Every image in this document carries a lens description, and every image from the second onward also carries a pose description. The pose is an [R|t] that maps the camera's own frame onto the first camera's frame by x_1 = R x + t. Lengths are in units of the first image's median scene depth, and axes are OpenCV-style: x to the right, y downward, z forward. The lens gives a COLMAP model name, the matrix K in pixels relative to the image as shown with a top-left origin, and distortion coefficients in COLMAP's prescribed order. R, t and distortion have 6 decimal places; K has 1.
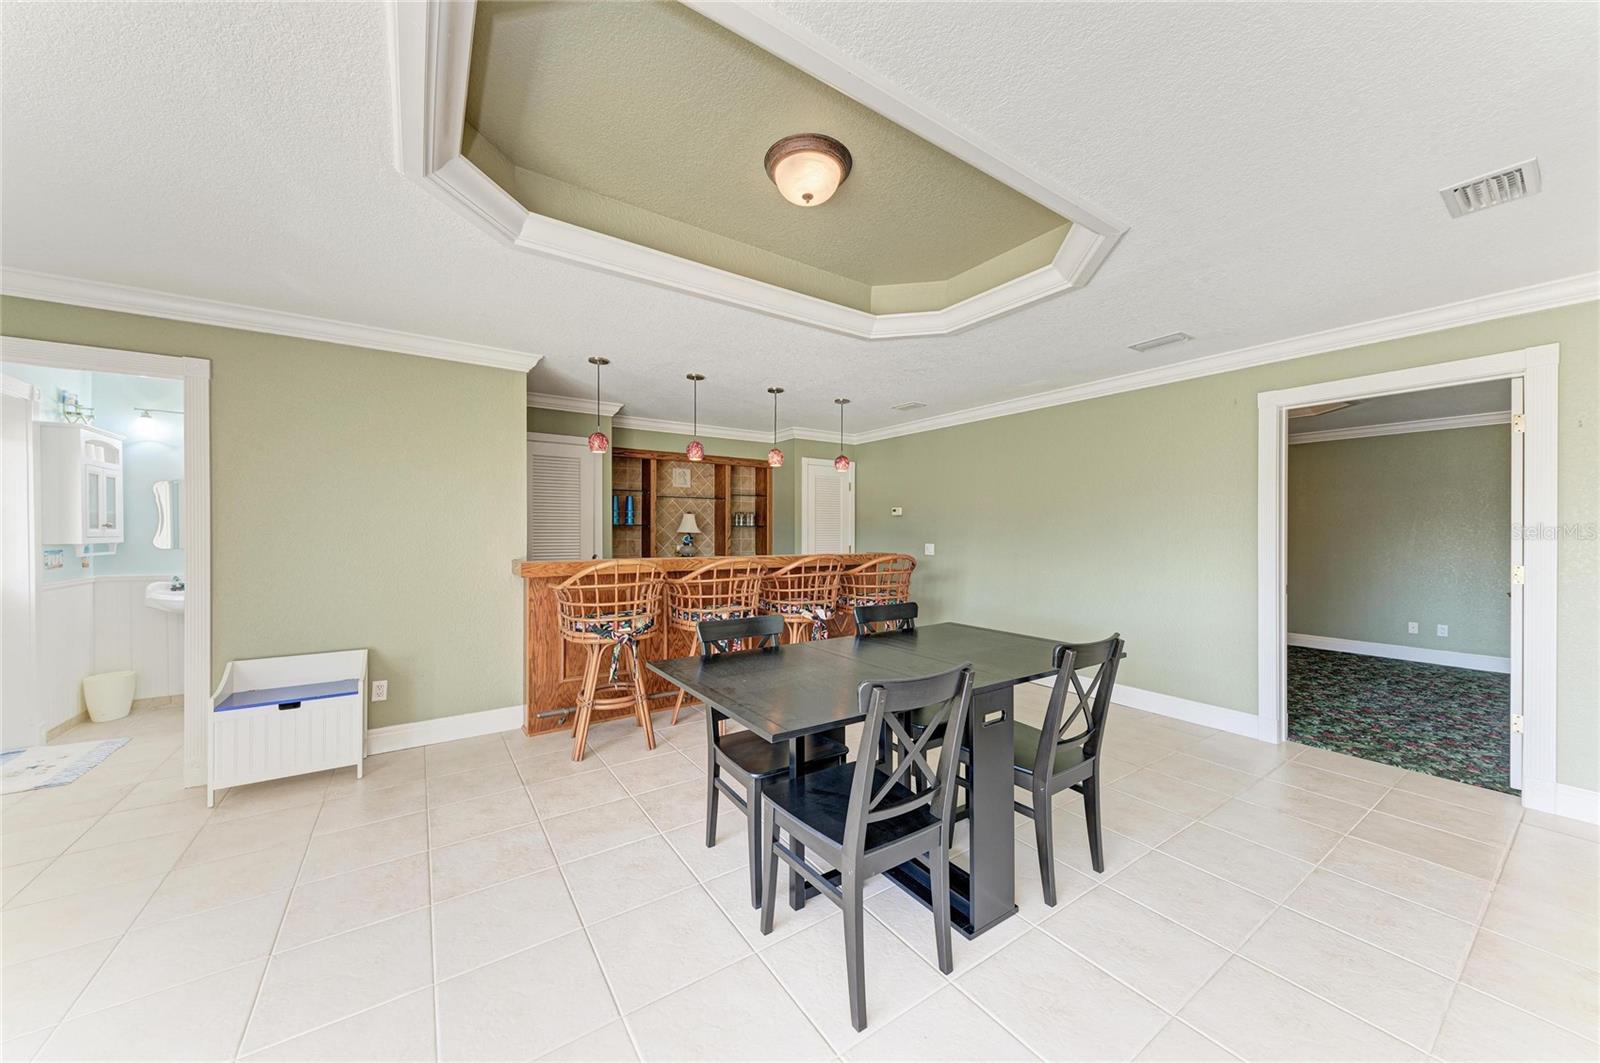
lens RADIAL K [[552.7, 0, 800.0], [0, 552.7, 531.5], [0, 0, 1]] dist [0.000732, 0.000028]
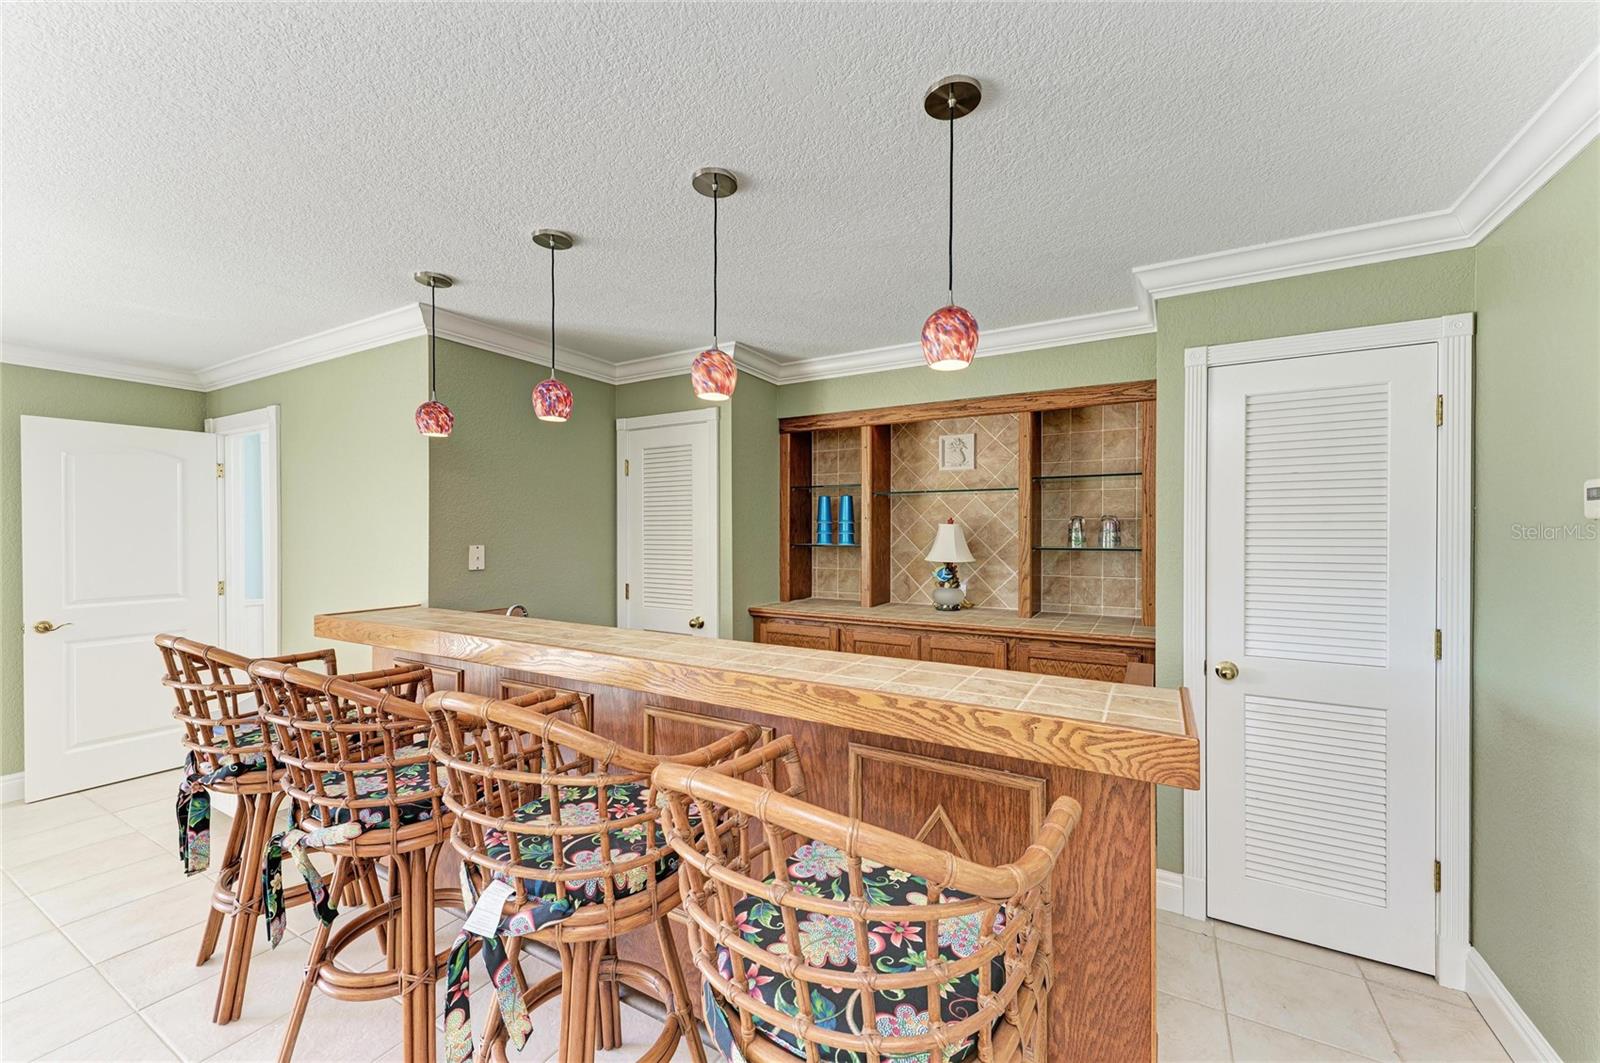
lens RADIAL K [[608.9, 0, 804.8], [0, 608.9, 533.2], [0, 0, 1]] dist [0.019684, -0.008202]
pose [[0.450016, 0.001756, -0.893019, 0.235310], [-0.000167, 0.999998, 0.001882, -0.024354], [0.893020, -0.000698, 0.450016, 0.638659]]
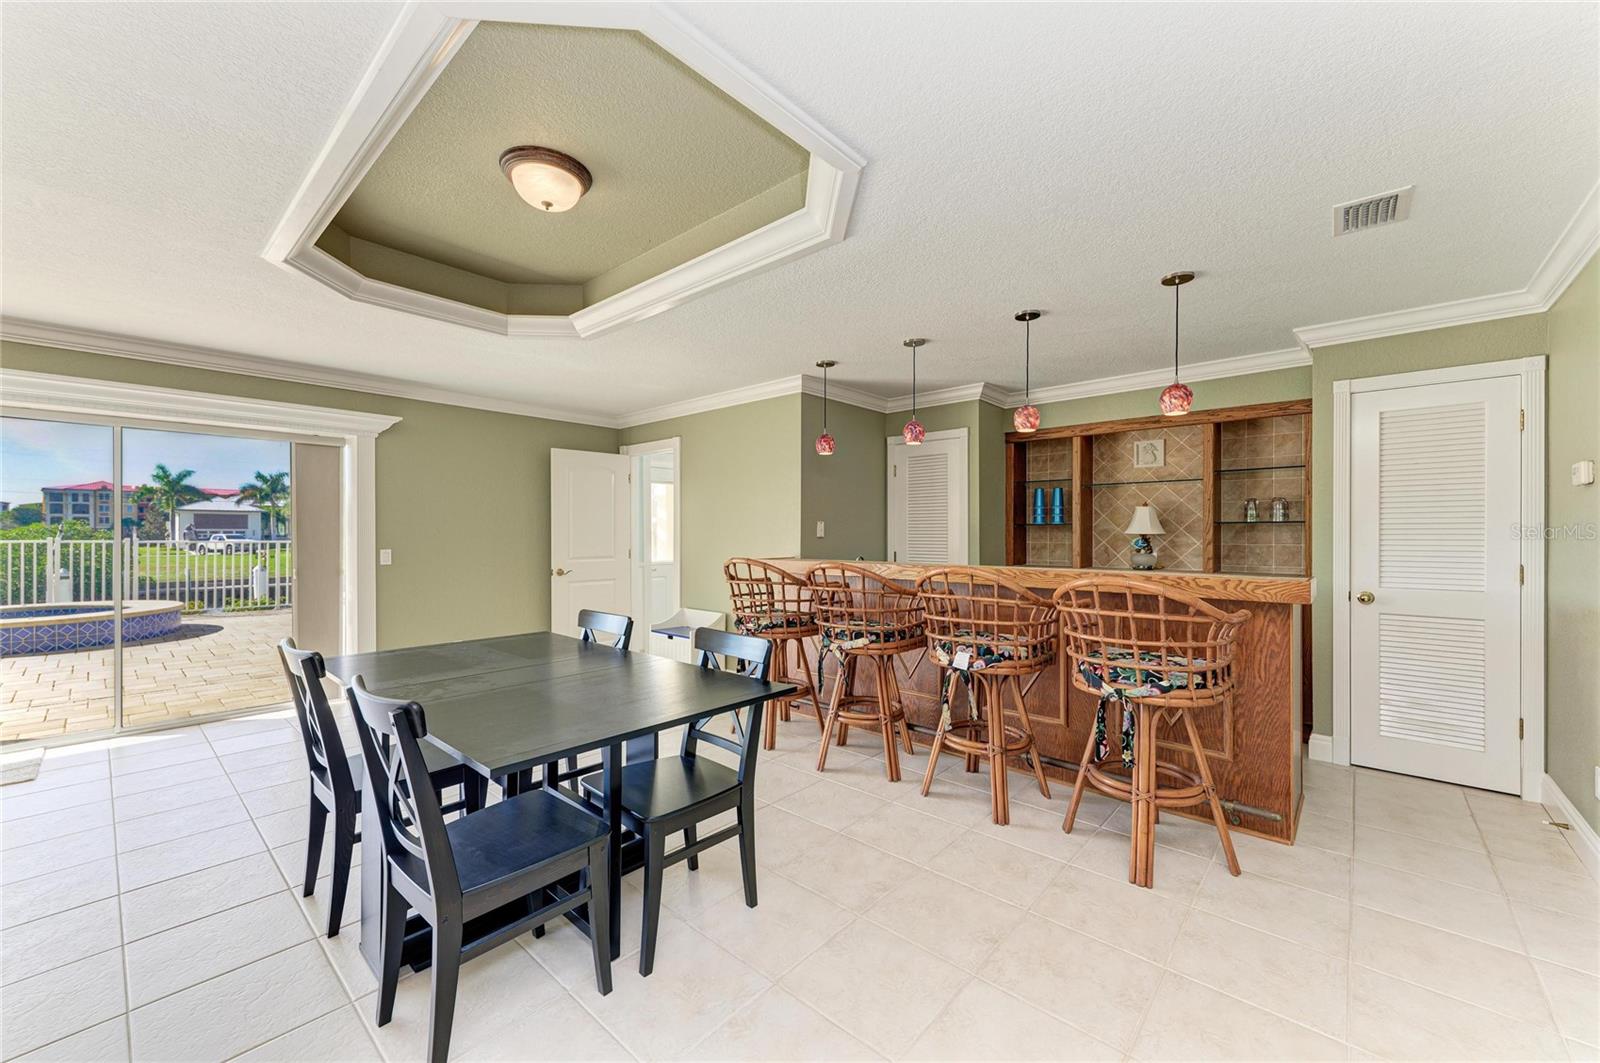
lens RADIAL K [[608.9, 0, 804.8], [0, 608.9, 533.2], [0, 0, 1]] dist [0.019684, -0.008202]
pose [[0.250853, -0.001160, -0.968024, 0.424126], [-0.000210, 0.999999, -0.001253, 0.002059], [0.968025, 0.000518, 0.250853, 0.411529]]
